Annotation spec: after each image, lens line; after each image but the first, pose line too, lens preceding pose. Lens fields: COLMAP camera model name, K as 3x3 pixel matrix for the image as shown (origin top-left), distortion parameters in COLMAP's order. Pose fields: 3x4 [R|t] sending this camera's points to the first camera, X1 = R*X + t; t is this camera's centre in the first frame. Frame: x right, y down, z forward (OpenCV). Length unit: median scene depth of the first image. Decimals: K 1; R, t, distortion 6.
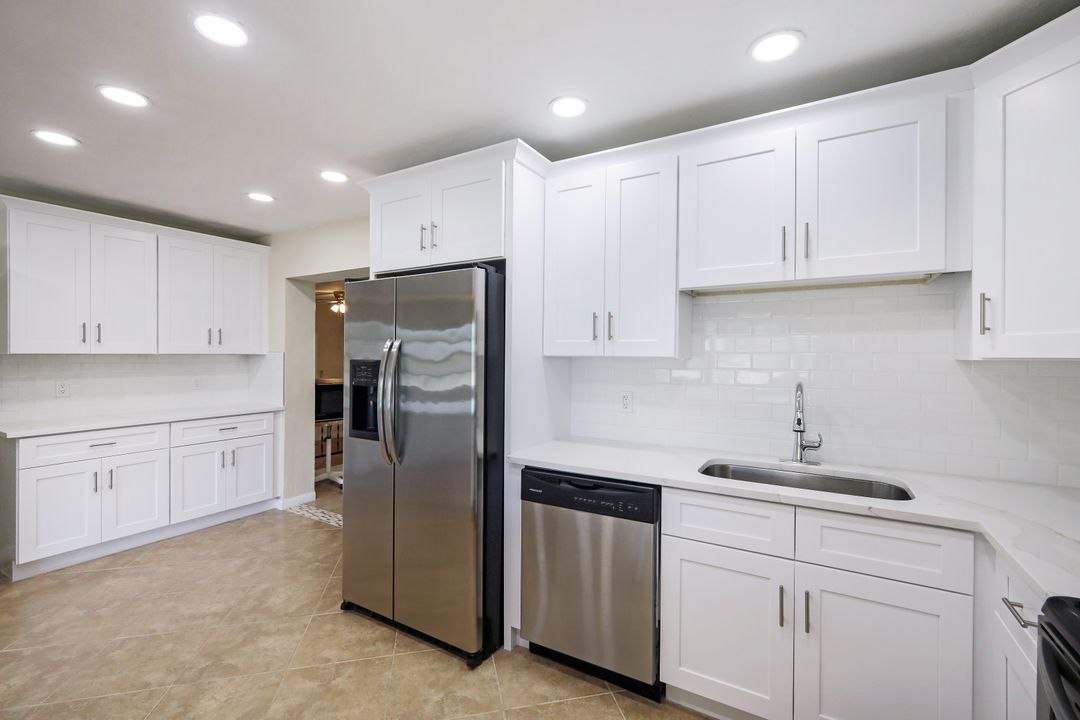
lens RADIAL K [[474.5, 0, 555.8], [0, 474.5, 361.5], [0, 0, 1]] dist [-0.001234, 0.001087]
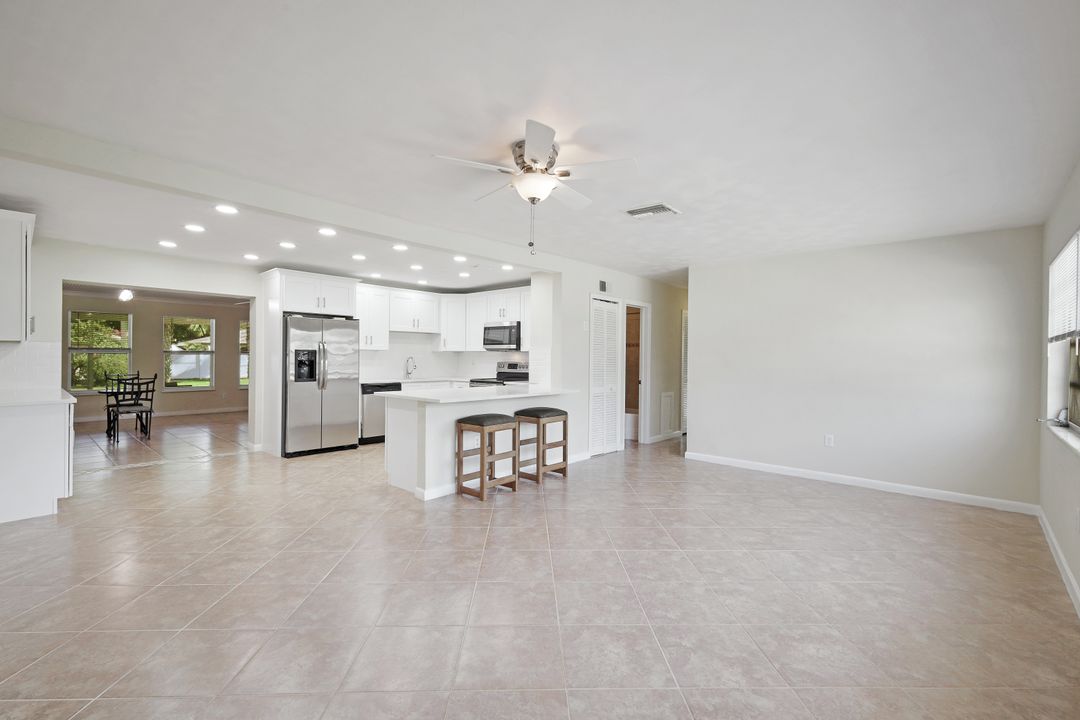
lens RADIAL K [[482.0, 0, 540.6], [0, 482.0, 353.8], [0, 0, 1]] dist [0.003783, -0.000288]
pose [[0.207469, 0.004783, 0.978230, -2.255378], [0.004334, 0.999974, -0.005808, 0.033424], [-0.978232, 0.005445, 0.207443, -0.626055]]
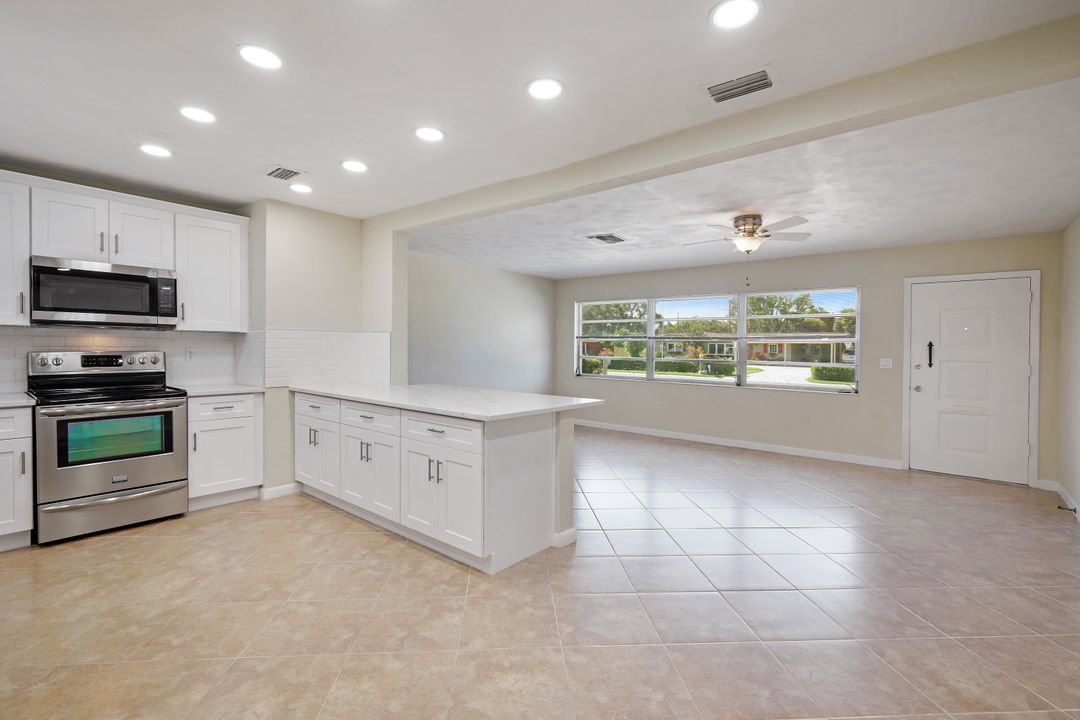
lens RADIAL K [[482.0, 0, 550.3], [0, 482.0, 353.8], [0, 0, 1]] dist [0.003783, -0.000288]
pose [[-0.987804, -0.019777, 0.154444, -0.929129], [-0.015506, 0.999465, 0.028808, 0.013650], [-0.154931, 0.026062, -0.987581, 1.199824]]
